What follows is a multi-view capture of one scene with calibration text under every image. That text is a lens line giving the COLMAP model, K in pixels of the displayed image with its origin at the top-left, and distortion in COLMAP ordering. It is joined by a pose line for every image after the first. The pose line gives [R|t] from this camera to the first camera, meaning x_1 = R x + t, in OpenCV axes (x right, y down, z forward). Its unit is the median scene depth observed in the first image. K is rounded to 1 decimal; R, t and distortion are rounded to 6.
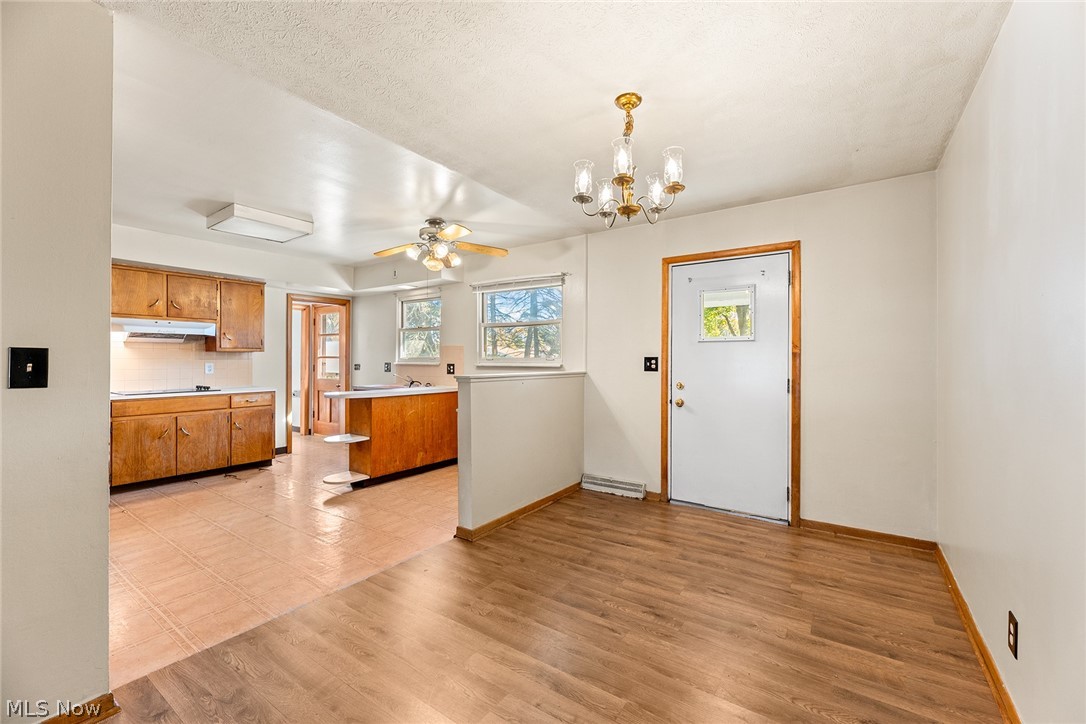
lens RADIAL K [[444.3, 0, 548.8], [0, 444.3, 357.2], [0, 0, 1]] dist [0.000185, 0.000069]
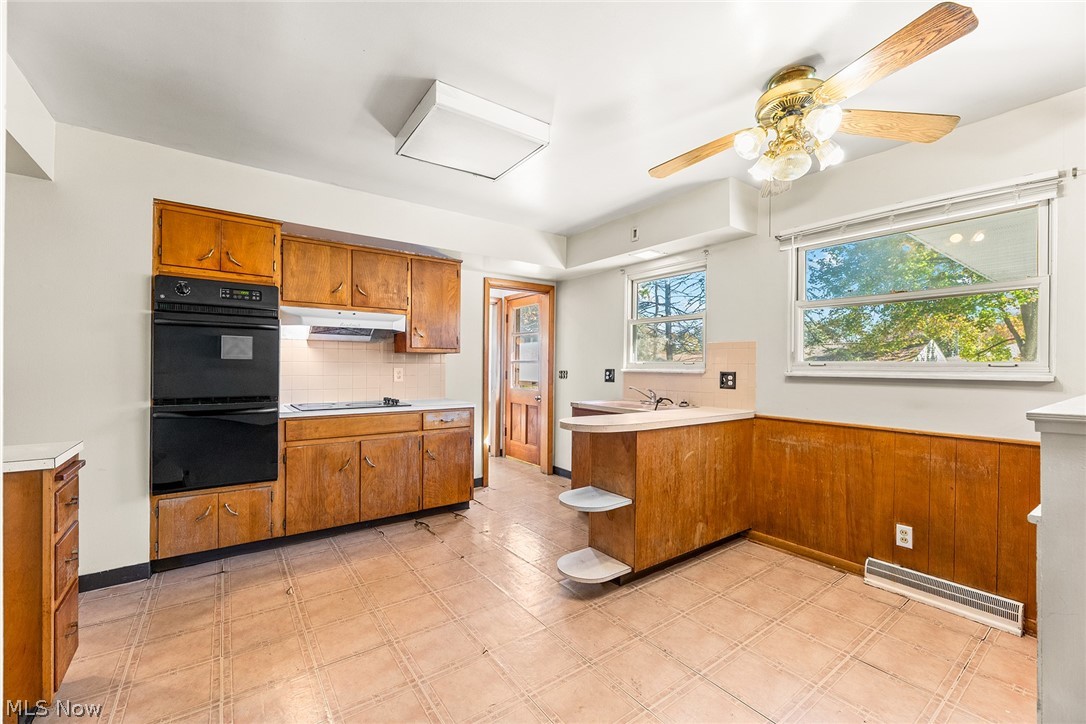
lens RADIAL K [[439.8, 0, 543.0], [0, 439.8, 362.0], [0, 0, 1]] dist [-0.000559, 0.000034]
pose [[0.943145, 0.002286, -0.332373, -0.289866], [-0.003738, 0.999986, -0.003728, 0.004998], [0.332360, 0.004759, 0.943141, 0.384580]]
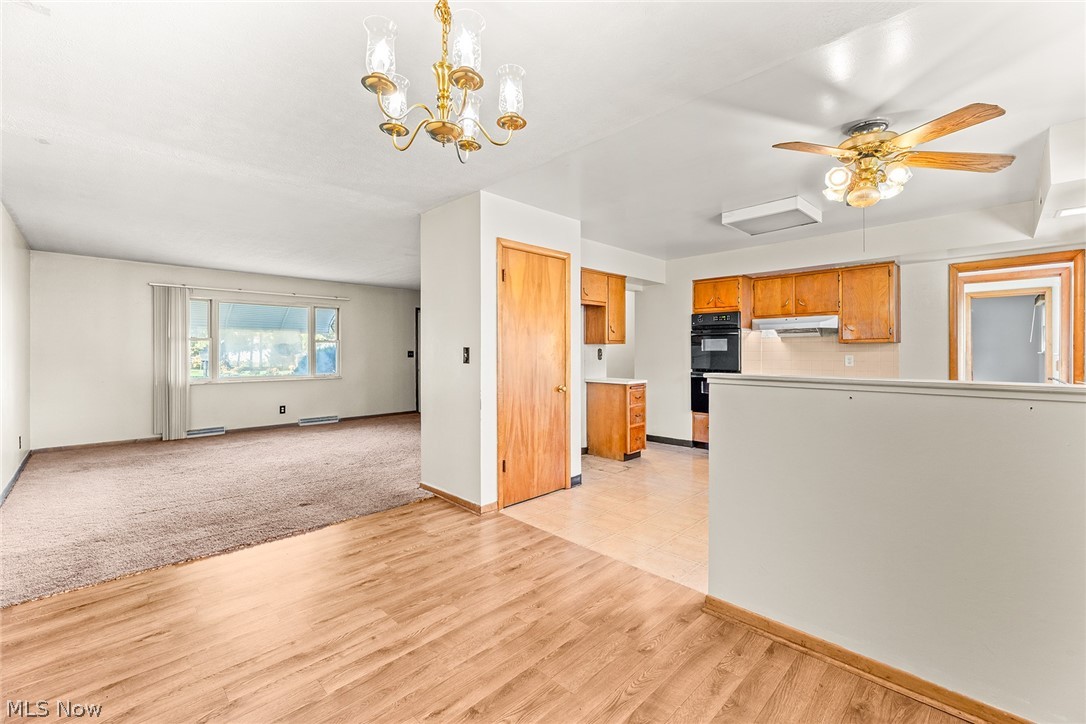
lens RADIAL K [[449.8, 0, 542.6], [0, 449.8, 350.8], [0, 0, 1]] dist [-0.002106, -0.000344]
pose [[-0.186326, -0.005789, -0.982471, 0.356127], [0.007096, 0.999949, -0.007238, 0.005808], [0.982462, -0.008320, -0.186276, 0.550355]]
